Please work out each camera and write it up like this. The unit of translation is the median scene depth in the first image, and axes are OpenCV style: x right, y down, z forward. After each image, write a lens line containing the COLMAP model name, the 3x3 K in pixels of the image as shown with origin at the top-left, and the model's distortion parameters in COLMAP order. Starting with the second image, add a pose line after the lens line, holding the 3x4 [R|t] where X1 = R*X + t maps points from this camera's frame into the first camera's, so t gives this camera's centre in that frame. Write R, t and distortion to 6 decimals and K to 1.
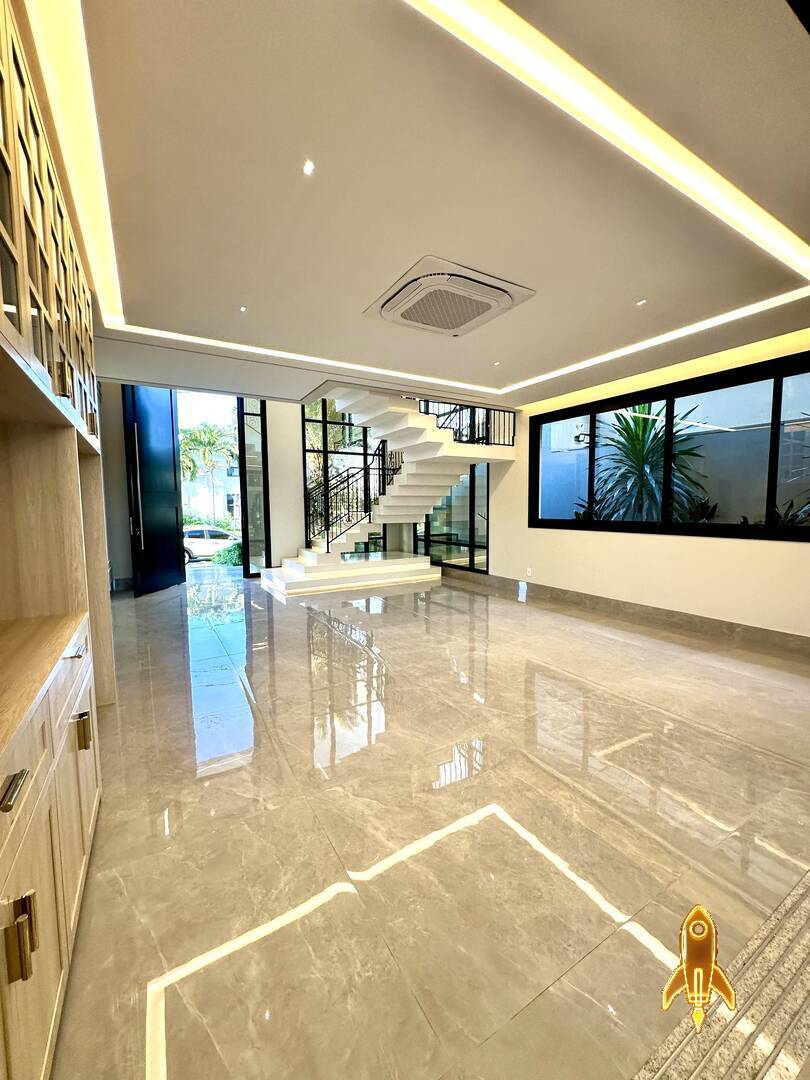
lens RADIAL K [[432.8, 0, 405.0], [0, 432.8, 540.0], [0, 0, 1]] dist [0.000407, 0.000260]
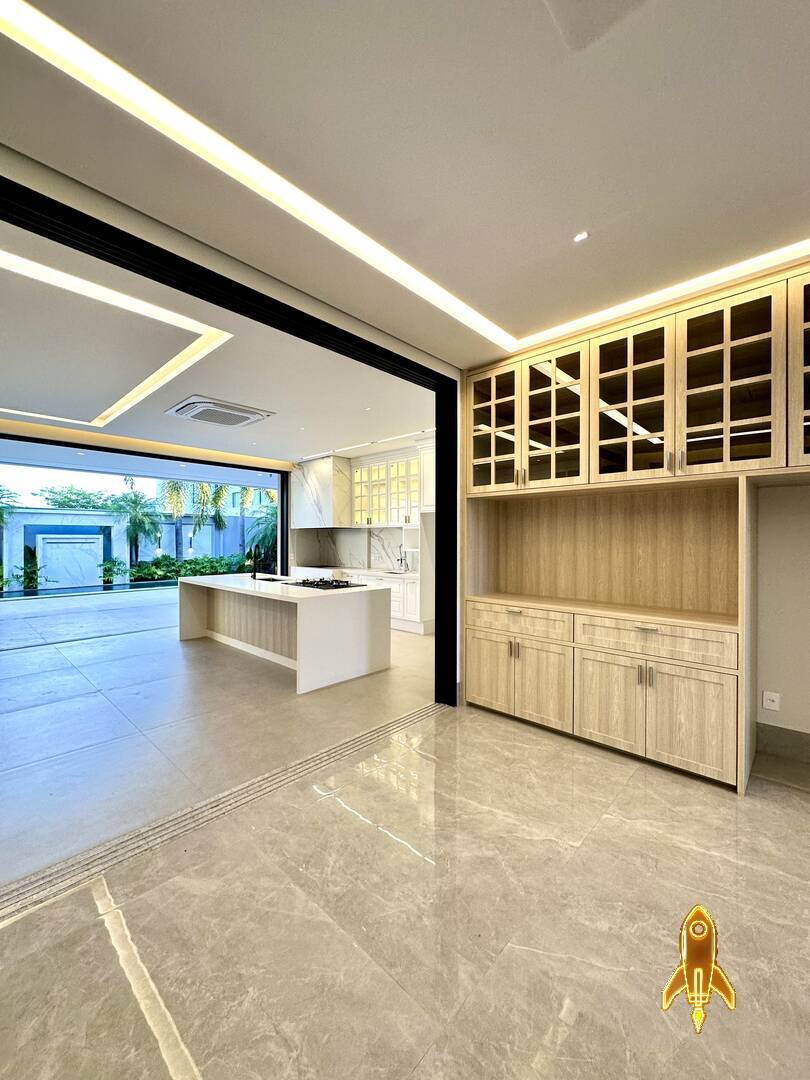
lens RADIAL K [[432.8, 0, 405.0], [0, 432.8, 540.0], [0, 0, 1]] dist [0.000407, 0.000260]
pose [[-0.960184, 0.007297, -0.279272, 0.129331], [-0.015561, 0.996710, 0.079545, -0.043100], [0.278934, 0.080723, -0.956911, 0.493923]]
